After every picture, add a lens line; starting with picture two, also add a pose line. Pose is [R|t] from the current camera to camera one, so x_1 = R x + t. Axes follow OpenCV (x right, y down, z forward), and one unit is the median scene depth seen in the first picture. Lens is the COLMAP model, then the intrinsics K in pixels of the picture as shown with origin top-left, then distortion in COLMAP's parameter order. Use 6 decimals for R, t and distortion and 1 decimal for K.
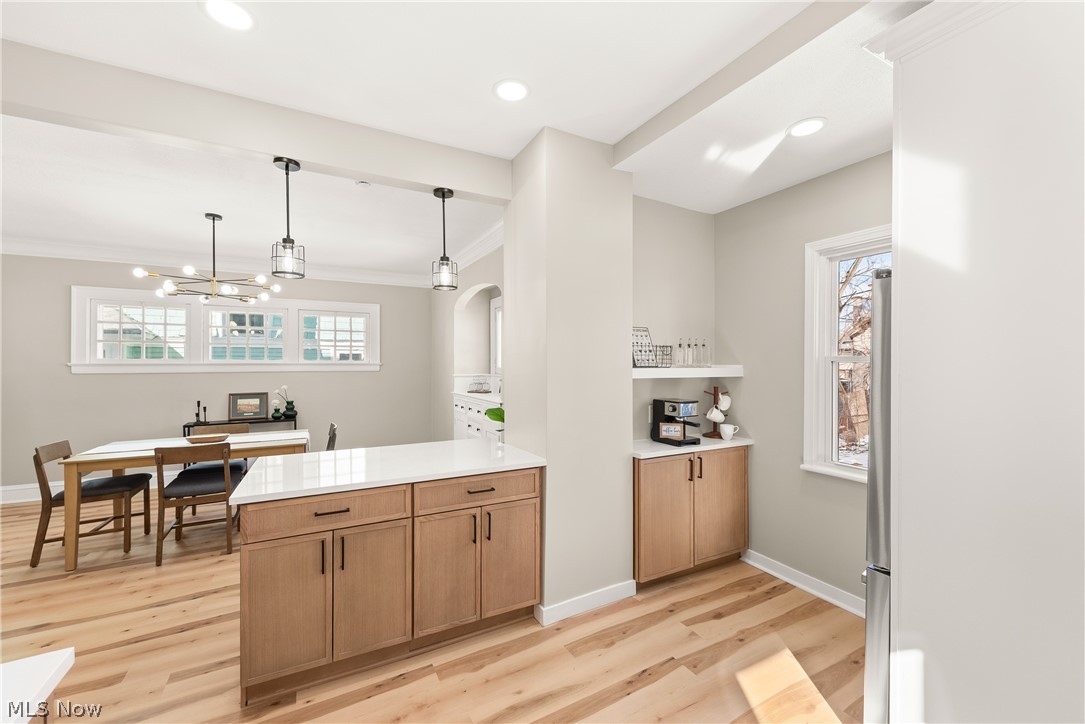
lens RADIAL K [[430.7, 0, 541.3], [0, 430.7, 363.6], [0, 0, 1]] dist [0.000056, -0.000468]
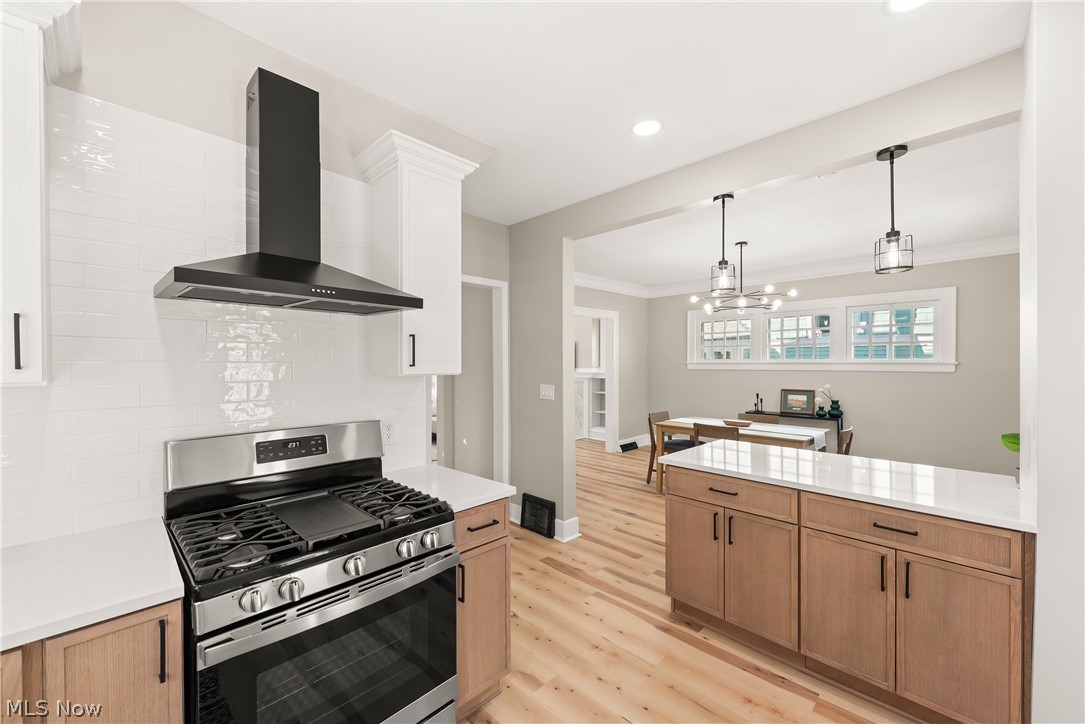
lens RADIAL K [[427.1, 0, 544.2], [0, 427.1, 366.0], [0, 0, 1]] dist [0.000637, 0.000100]
pose [[0.293306, 0.009846, -0.955968, 0.313664], [0.000255, 0.999946, 0.010377, -0.005531], [0.956018, -0.003288, 0.293288, 0.128831]]
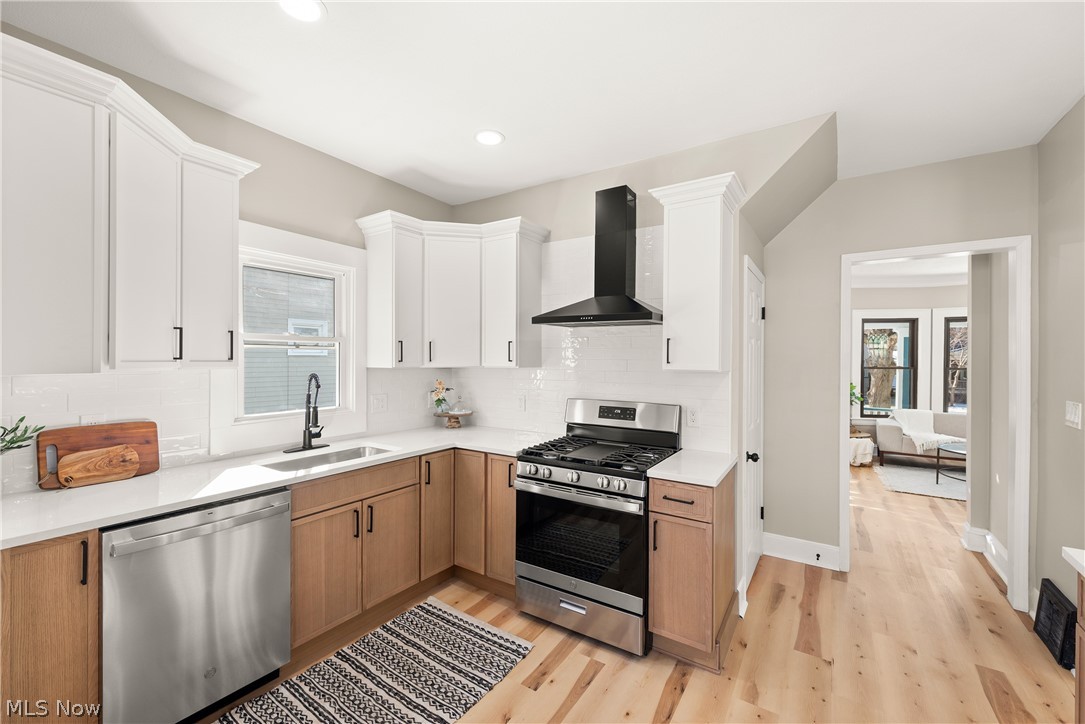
lens RADIAL K [[442.2, 0, 541.3], [0, 442.2, 360.1], [0, 0, 1]] dist [0.000978, 0.000054]
pose [[-0.881748, -0.000148, -0.471721, 0.260551], [-0.002718, 0.999985, 0.004766, -0.007675], [0.471713, 0.005484, -0.881735, 0.749107]]
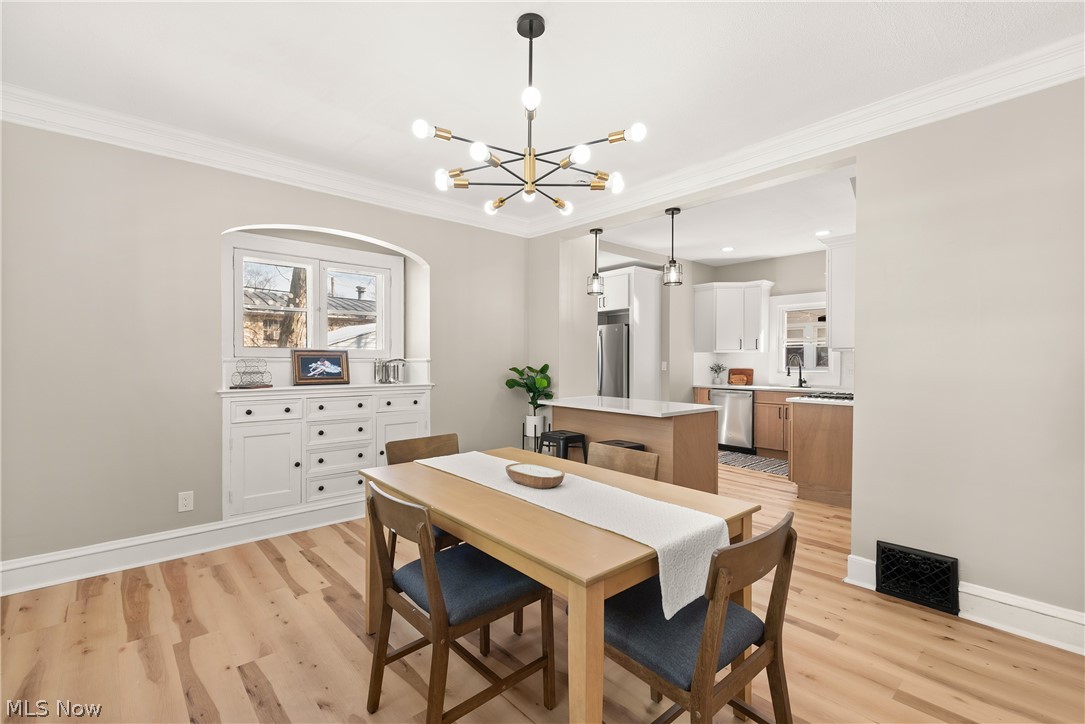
lens RADIAL K [[480.9, 0, 538.7], [0, 480.9, 361.2], [0, 0, 1]] dist [0.003359, -0.000091]
pose [[-0.222643, -0.001572, 0.974899, -1.668833], [-0.000888, 0.999999, 0.001409, 0.054455], [-0.974900, -0.000552, -0.222644, 1.428287]]
